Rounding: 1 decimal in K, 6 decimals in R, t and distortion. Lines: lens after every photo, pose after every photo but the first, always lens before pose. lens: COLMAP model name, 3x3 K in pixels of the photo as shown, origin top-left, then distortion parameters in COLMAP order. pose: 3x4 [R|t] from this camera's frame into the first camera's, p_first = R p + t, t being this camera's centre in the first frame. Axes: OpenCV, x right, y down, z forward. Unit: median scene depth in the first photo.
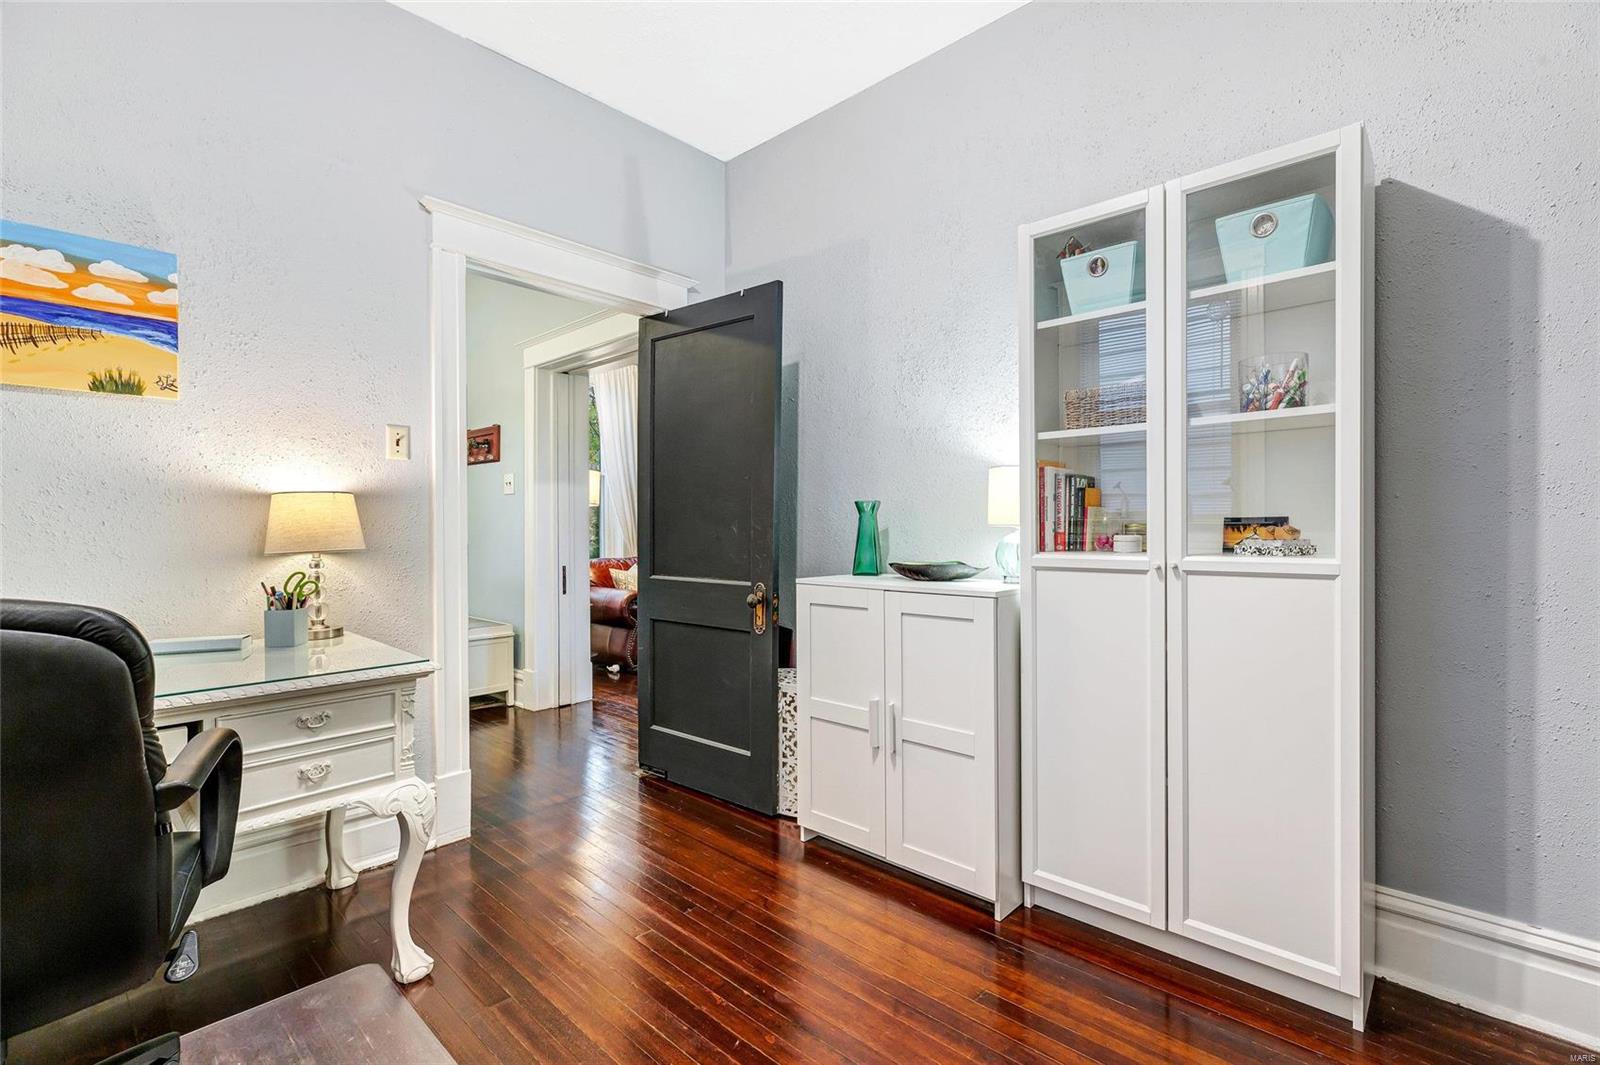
lens RADIAL K [[724.7, 0, 801.5], [0, 724.7, 534.7], [0, 0, 1]] dist [-0.002282, -0.000639]
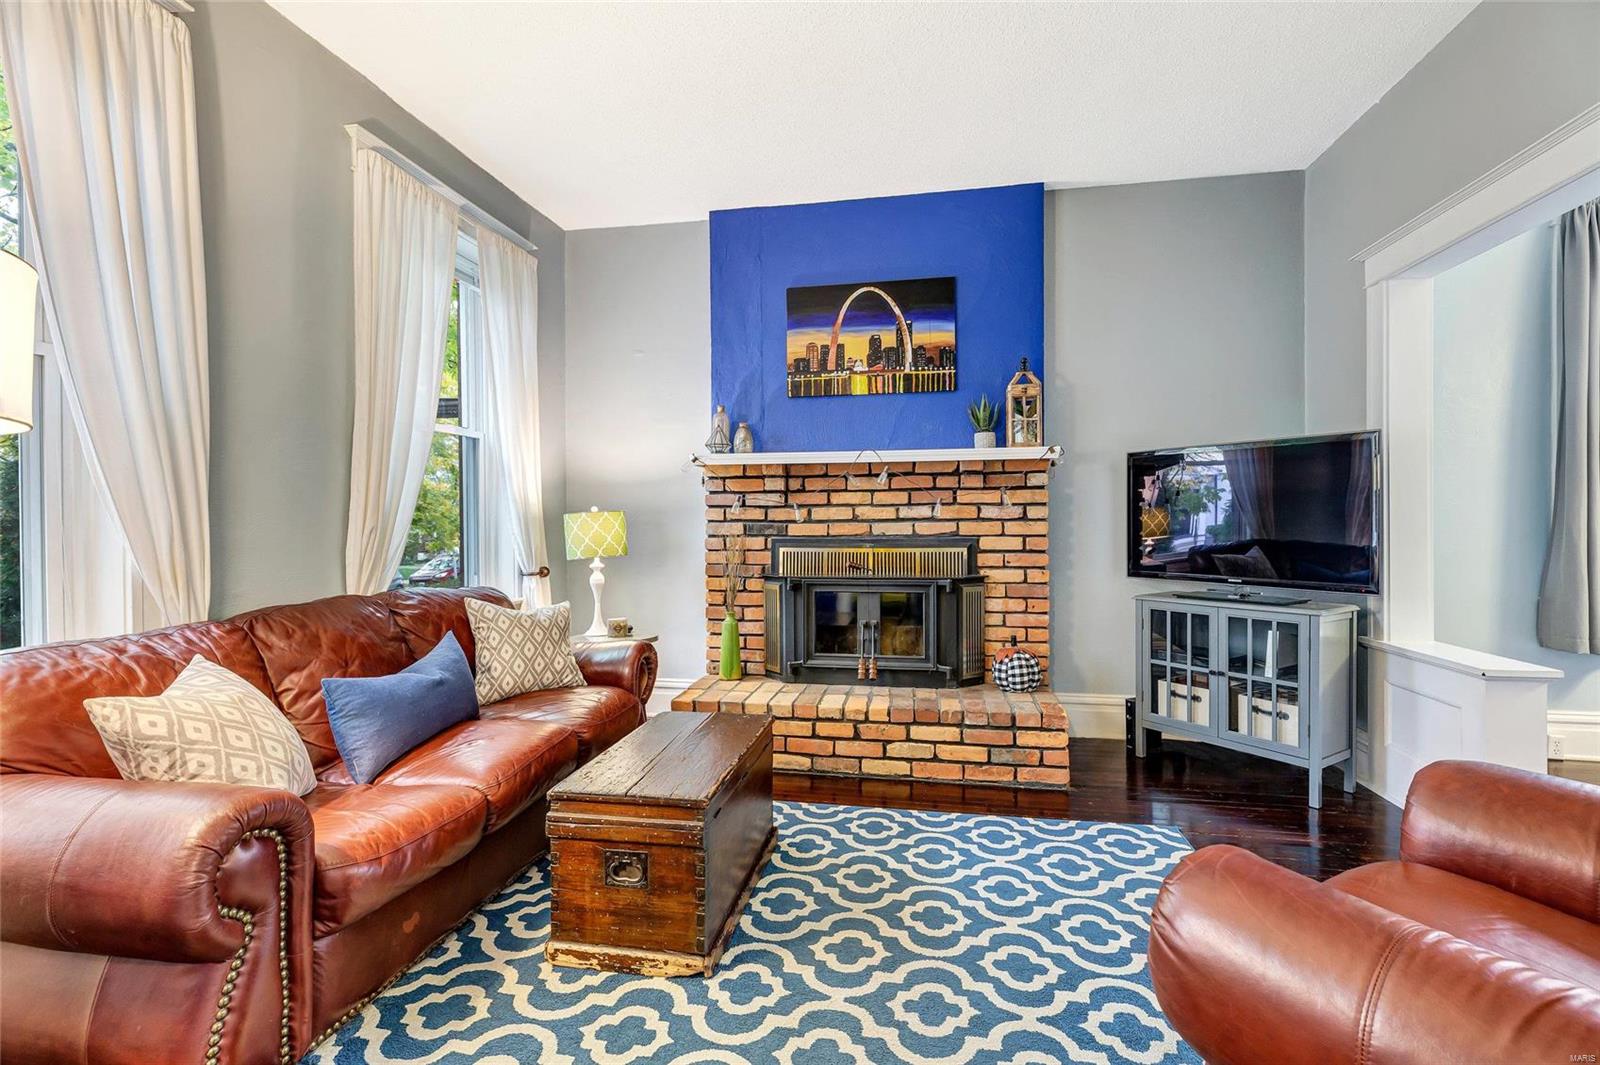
lens RADIAL K [[724.7, 0, 801.0], [0, 724.7, 531.4], [0, 0, 1]] dist [-0.002282, -0.000639]
pose [[0.843424, -0.005933, 0.537216, -0.190850], [0.005938, 0.999981, 0.001720, -0.009843], [-0.537216, 0.001739, 0.843443, 0.659368]]
